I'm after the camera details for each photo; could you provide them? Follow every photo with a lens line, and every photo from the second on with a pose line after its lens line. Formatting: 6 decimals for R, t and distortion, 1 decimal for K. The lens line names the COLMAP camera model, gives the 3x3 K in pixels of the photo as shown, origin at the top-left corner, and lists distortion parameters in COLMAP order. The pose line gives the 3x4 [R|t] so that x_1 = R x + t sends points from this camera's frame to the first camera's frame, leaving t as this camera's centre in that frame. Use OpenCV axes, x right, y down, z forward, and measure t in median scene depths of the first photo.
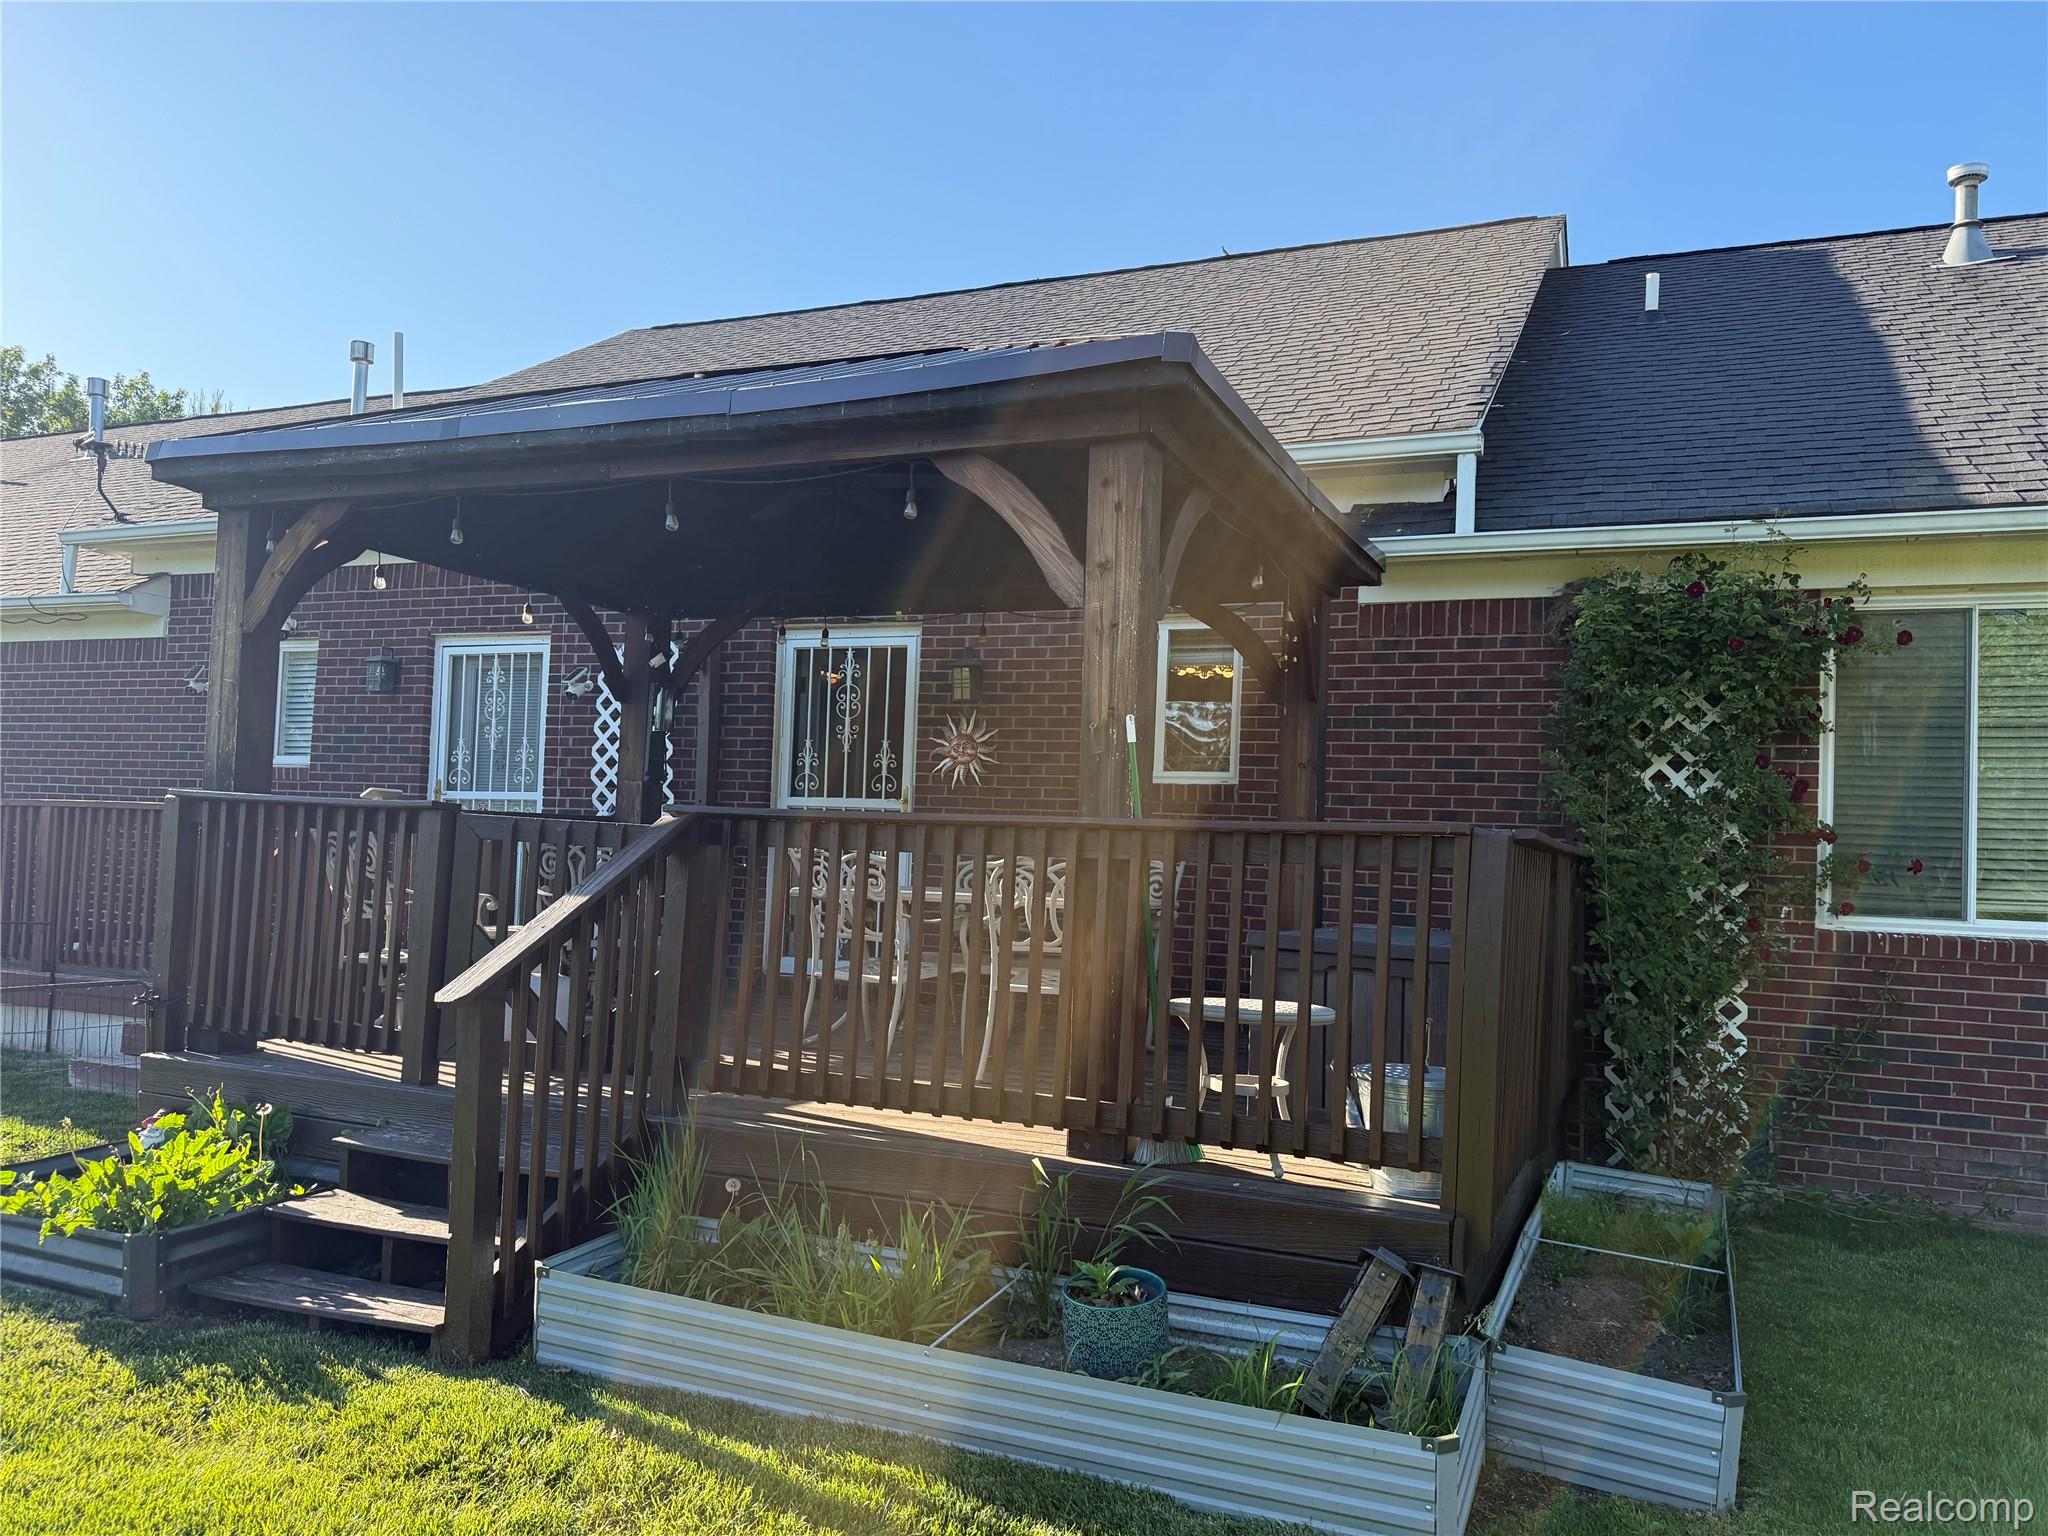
lens RADIAL K [[1497.8, 0, 1016.5], [0, 1497.8, 775.9], [0, 0, 1]] dist [0.054170, -0.062003]
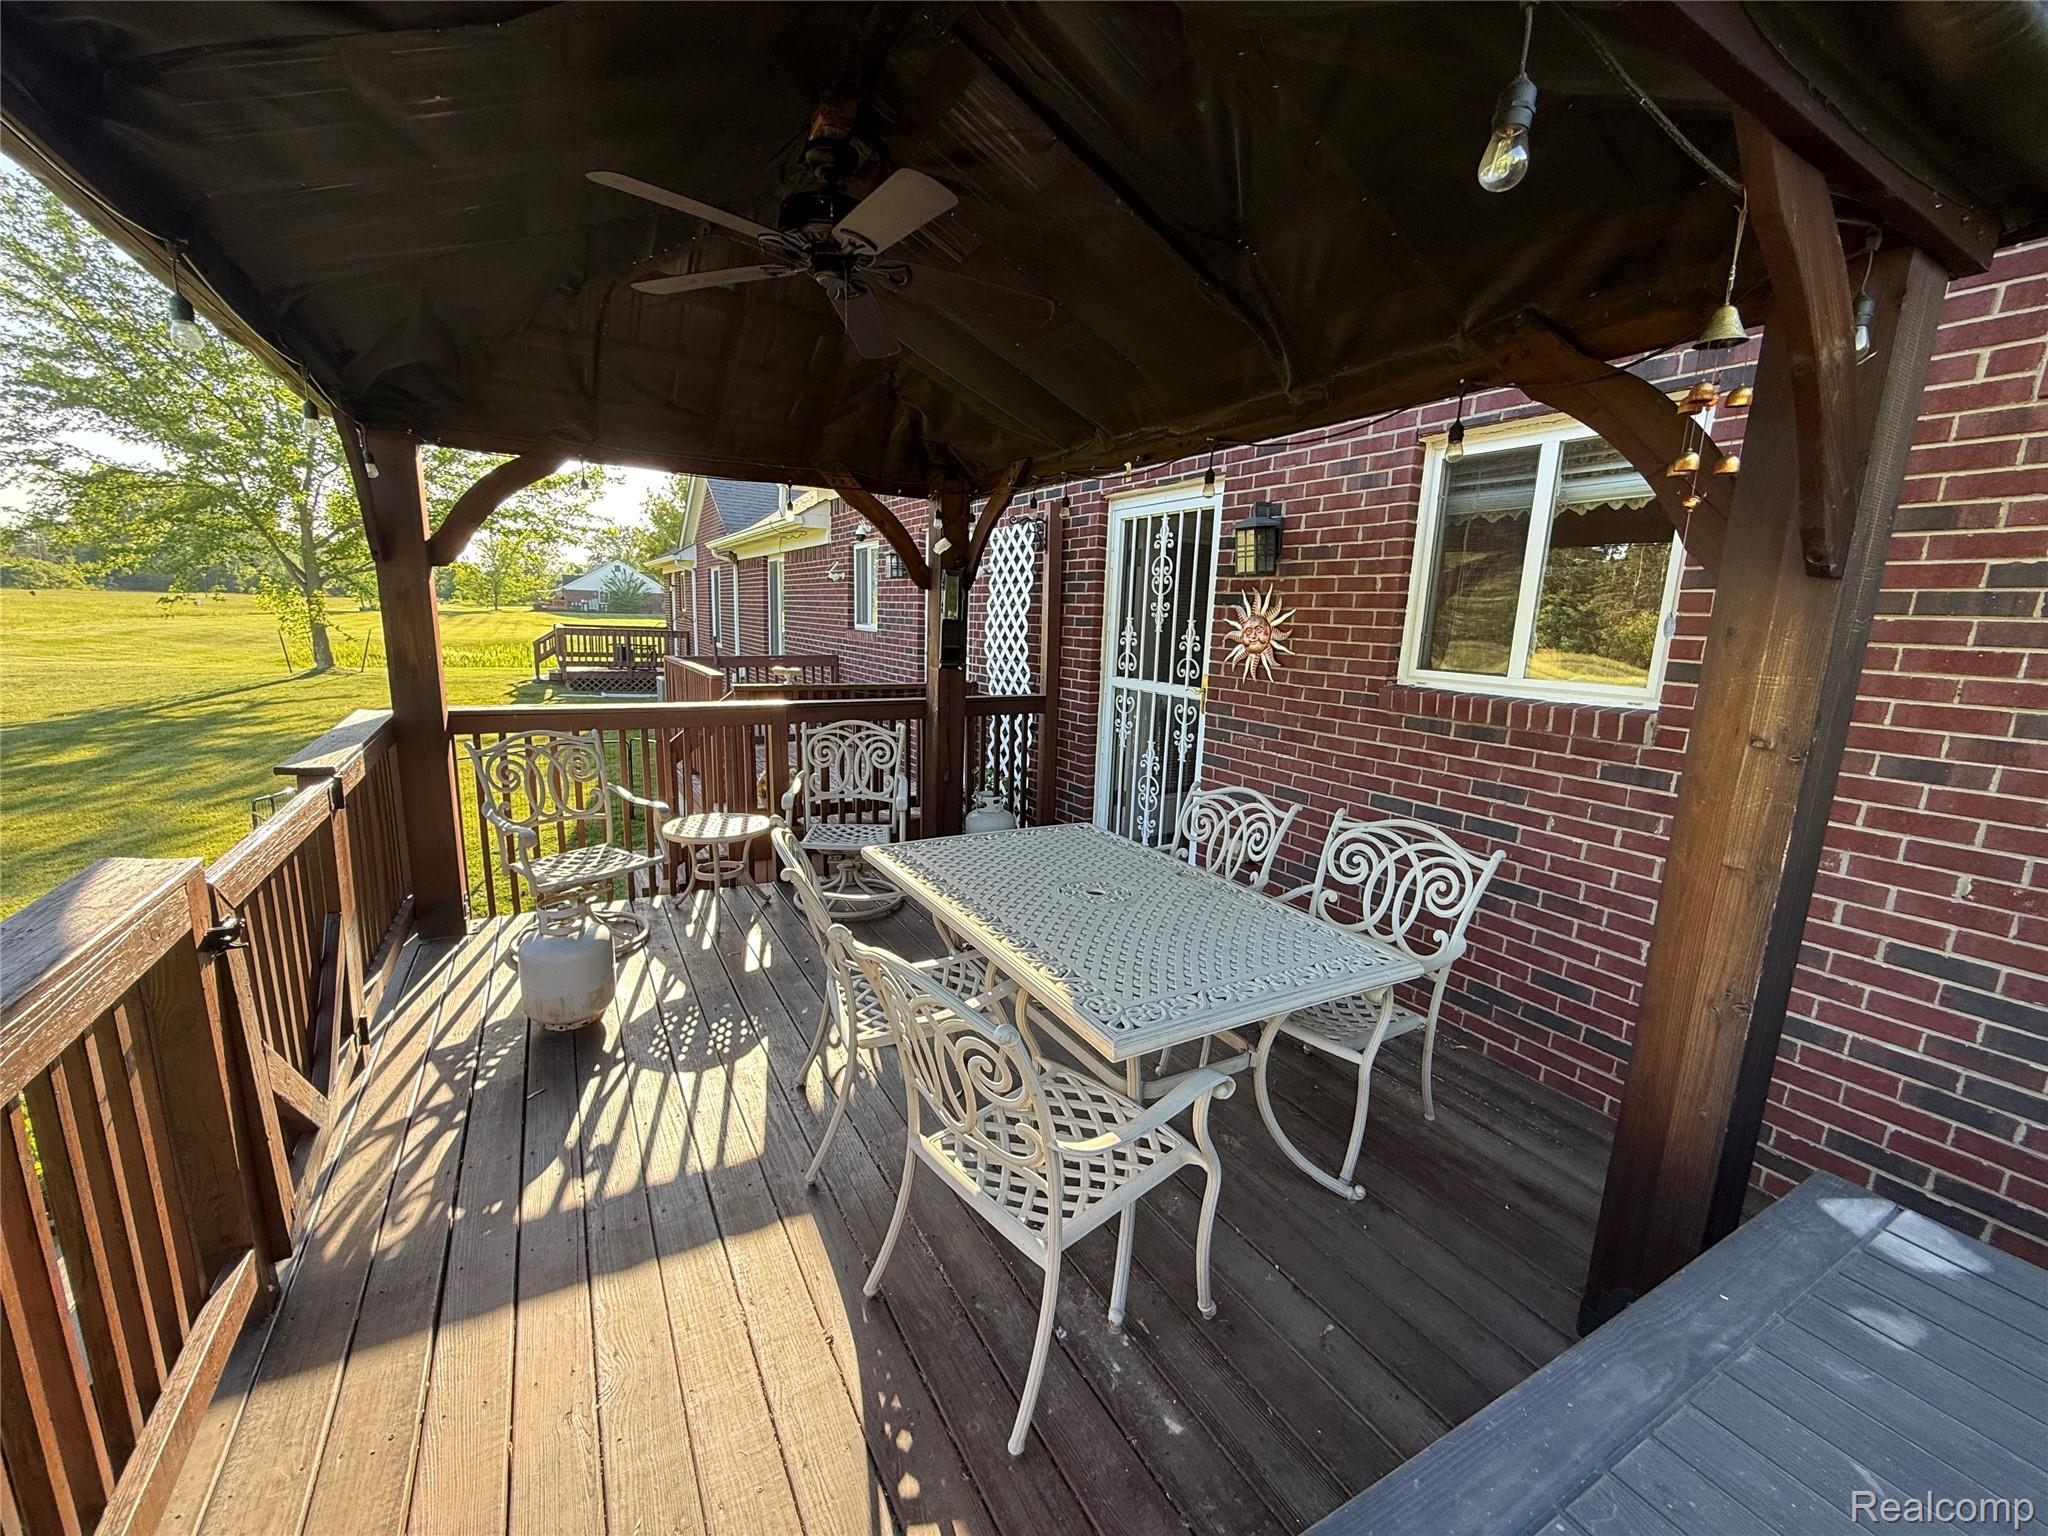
lens RADIAL K [[814.1, 0, 1015.1], [0, 814.1, 771.5], [0, 0, 1]] dist [0.000234, 0.000614]
pose [[0.798190, 0.104364, -0.593297, 0.129819], [0.024463, 0.978451, 0.205026, -0.039044], [0.601910, -0.178163, 0.778436, 0.571464]]
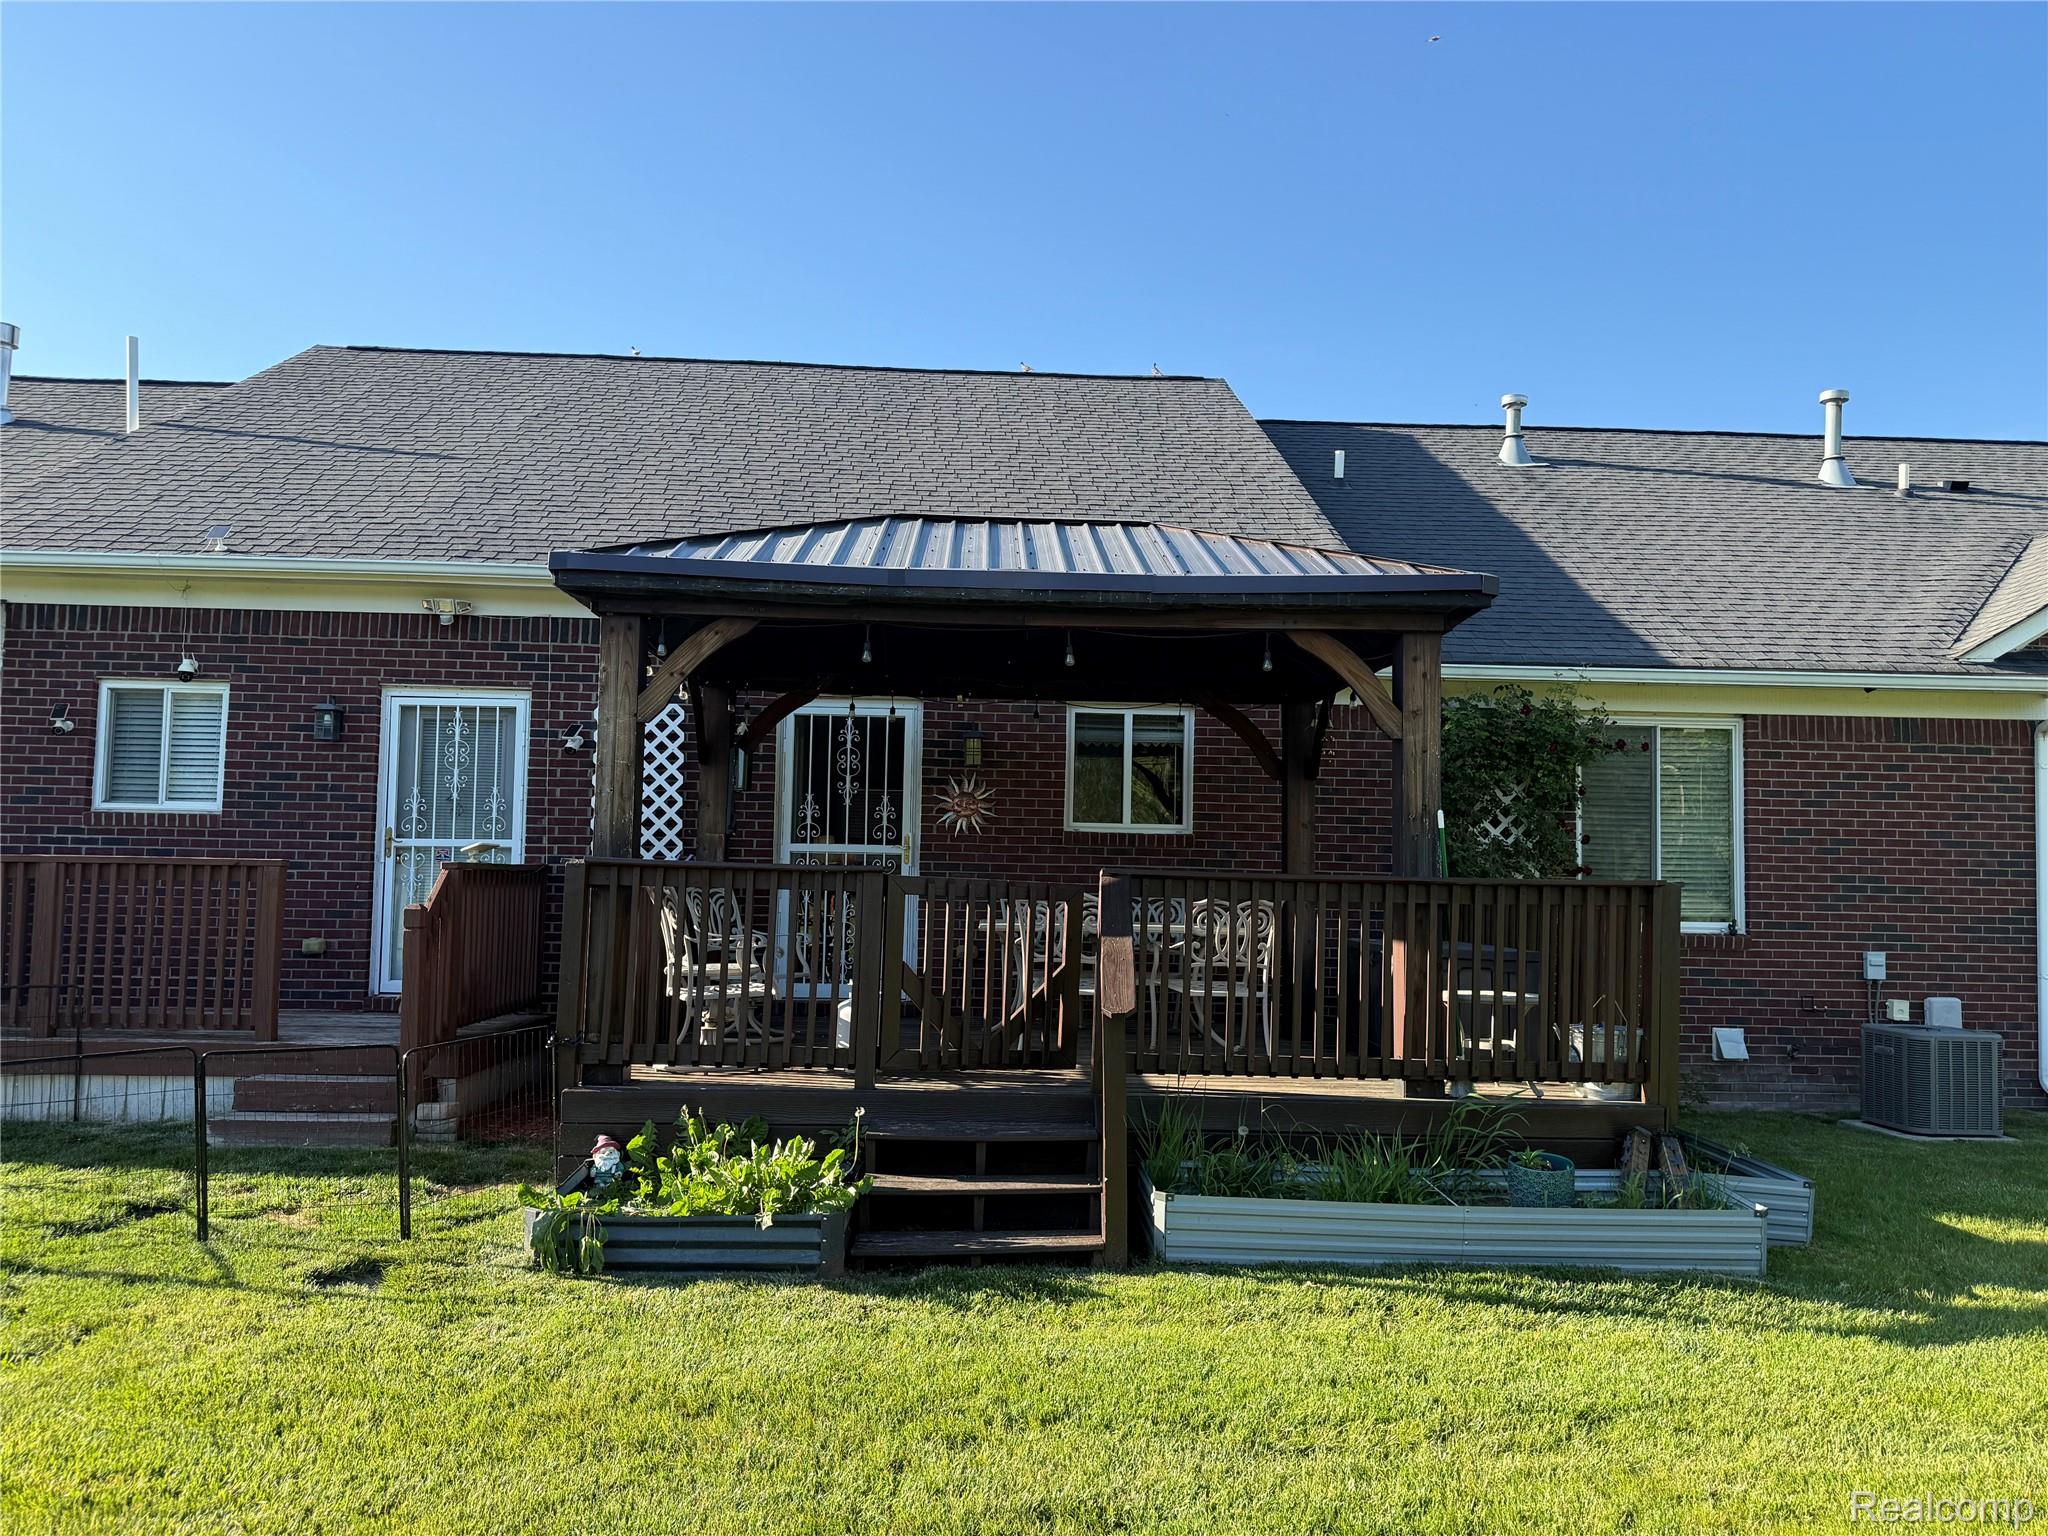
lens RADIAL K [[1497.8, 0, 1017.4], [0, 1497.8, 771.4], [0, 0, 1]] dist [0.054170, -0.062003]
pose [[0.904408, 0.010771, 0.426532, -0.521289], [-0.006800, 0.999918, -0.010831, -0.032213], [-0.426614, 0.006896, 0.904408, -0.121630]]
